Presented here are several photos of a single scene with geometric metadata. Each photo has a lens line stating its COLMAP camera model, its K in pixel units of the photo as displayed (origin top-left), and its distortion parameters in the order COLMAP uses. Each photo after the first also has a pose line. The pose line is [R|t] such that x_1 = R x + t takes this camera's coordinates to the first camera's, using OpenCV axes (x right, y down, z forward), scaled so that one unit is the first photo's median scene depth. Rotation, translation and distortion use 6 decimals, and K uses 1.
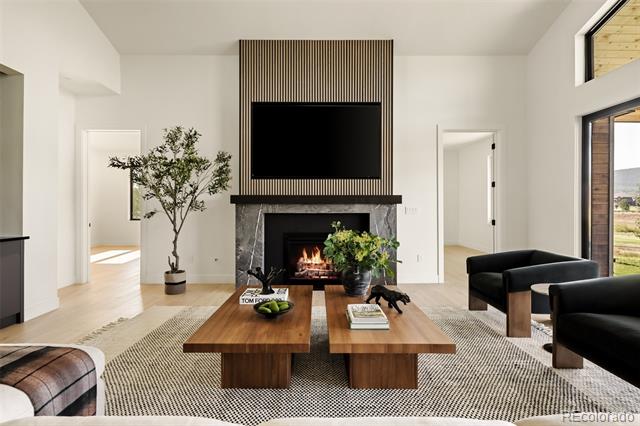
lens RADIAL K [[310.8, 0, 318.3], [0, 310.8, 206.4], [0, 0, 1]] dist [-0.001549, -0.000213]
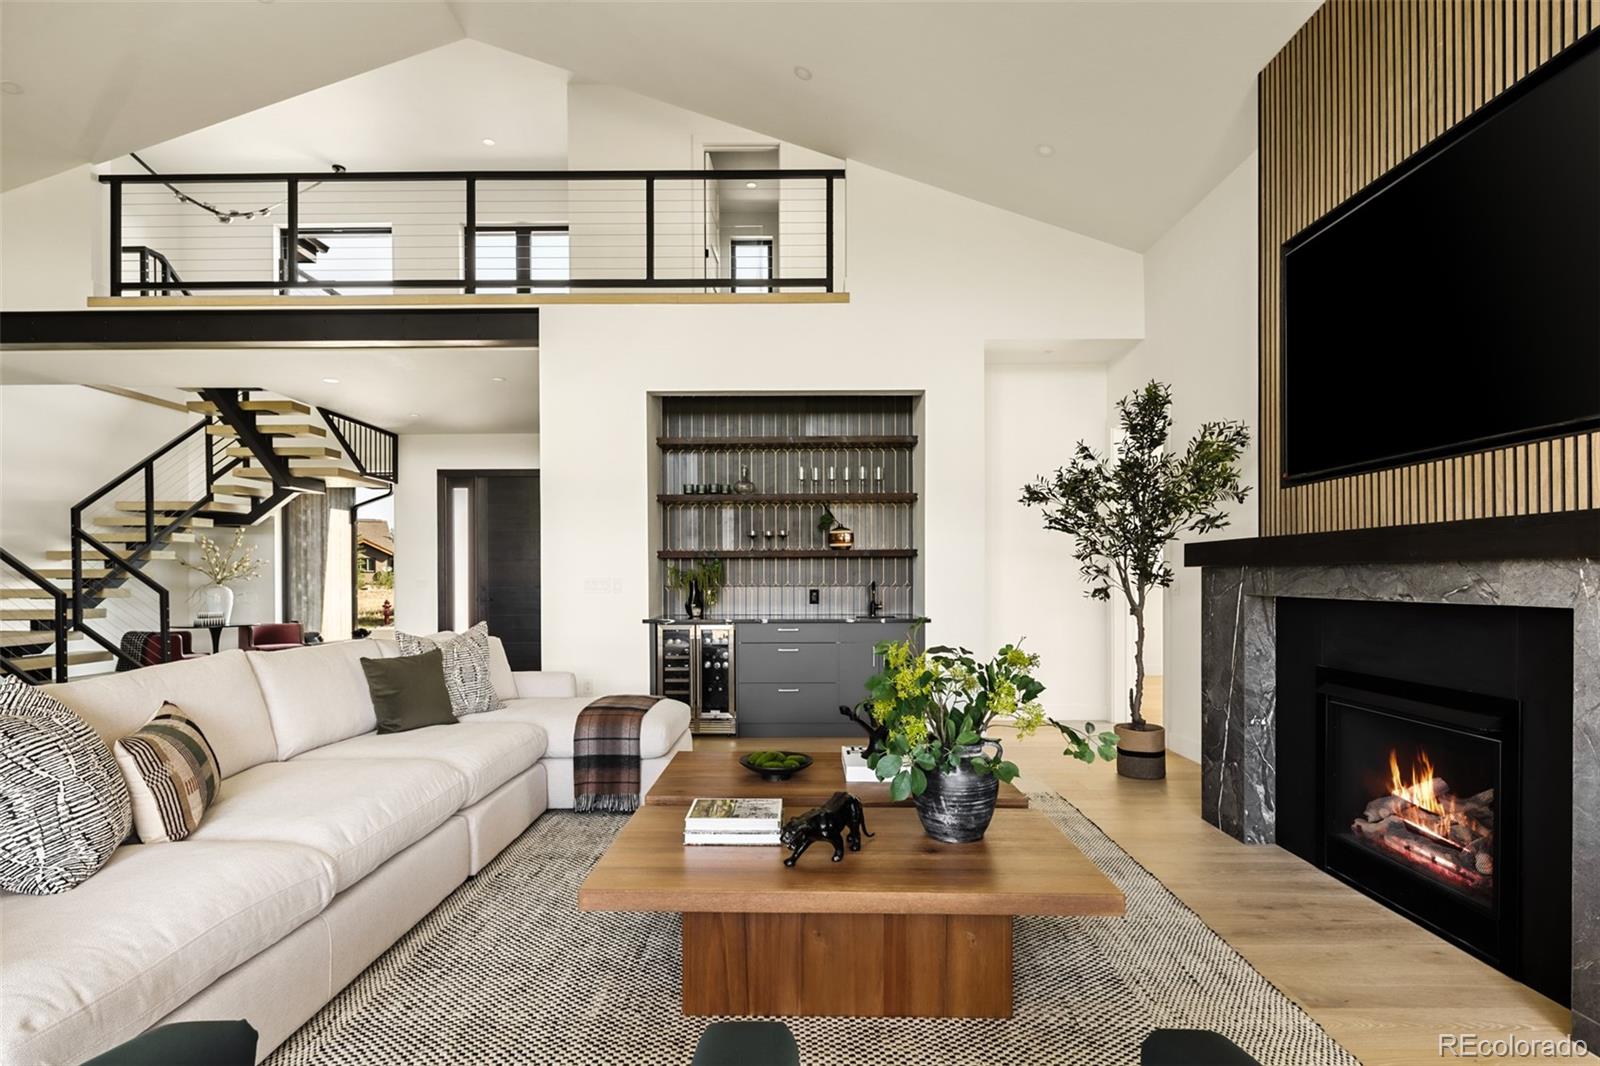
lens RADIAL K [[790.2, 0, 798.8], [0, 790.2, 577.3], [0, 0, 1]] dist [0.002120, -0.000073]
pose [[-0.021639, 0.002040, -0.999764, 0.637206], [0.004105, 0.999990, 0.001952, 0.000138], [0.999757, -0.004062, -0.021647, 0.555131]]
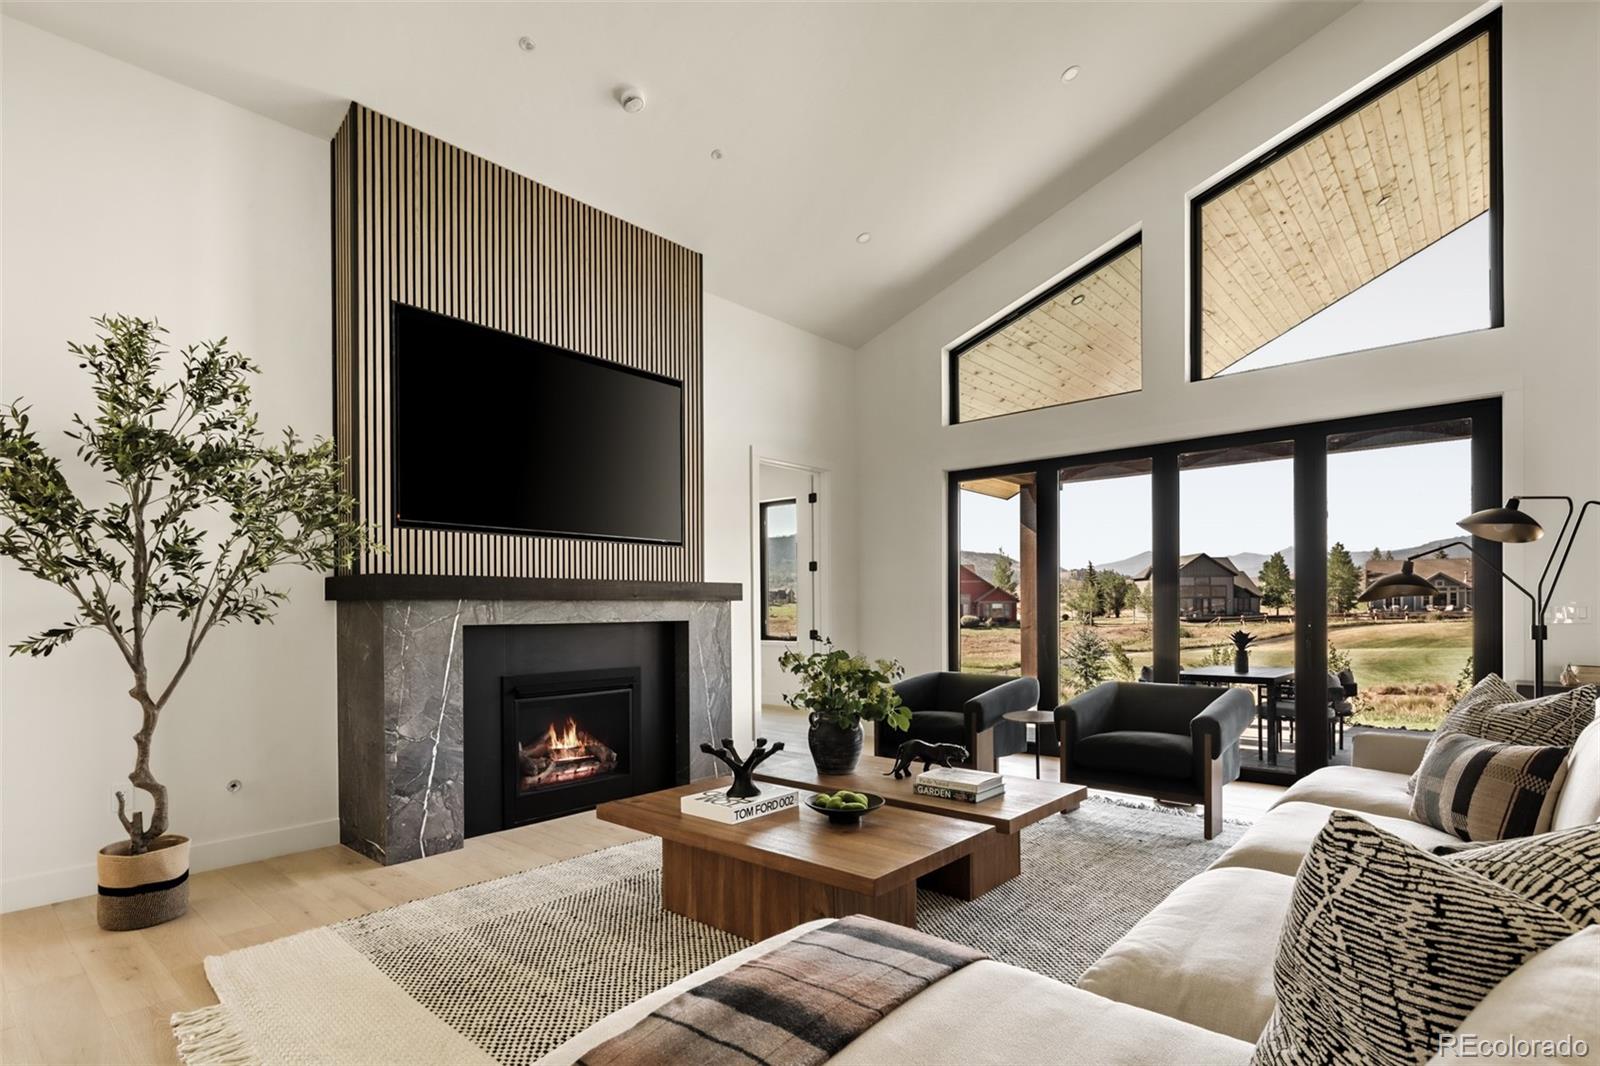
lens RADIAL K [[784.6, 0, 796.3], [0, 784.6, 607.9], [0, 0, 1]] dist [0.000643, -0.000267]
pose [[0.667313, -0.004150, 0.744766, -0.593738], [0.005978, 0.999982, 0.000216, 0.003257], [-0.744754, 0.004308, 0.667326, 0.103211]]
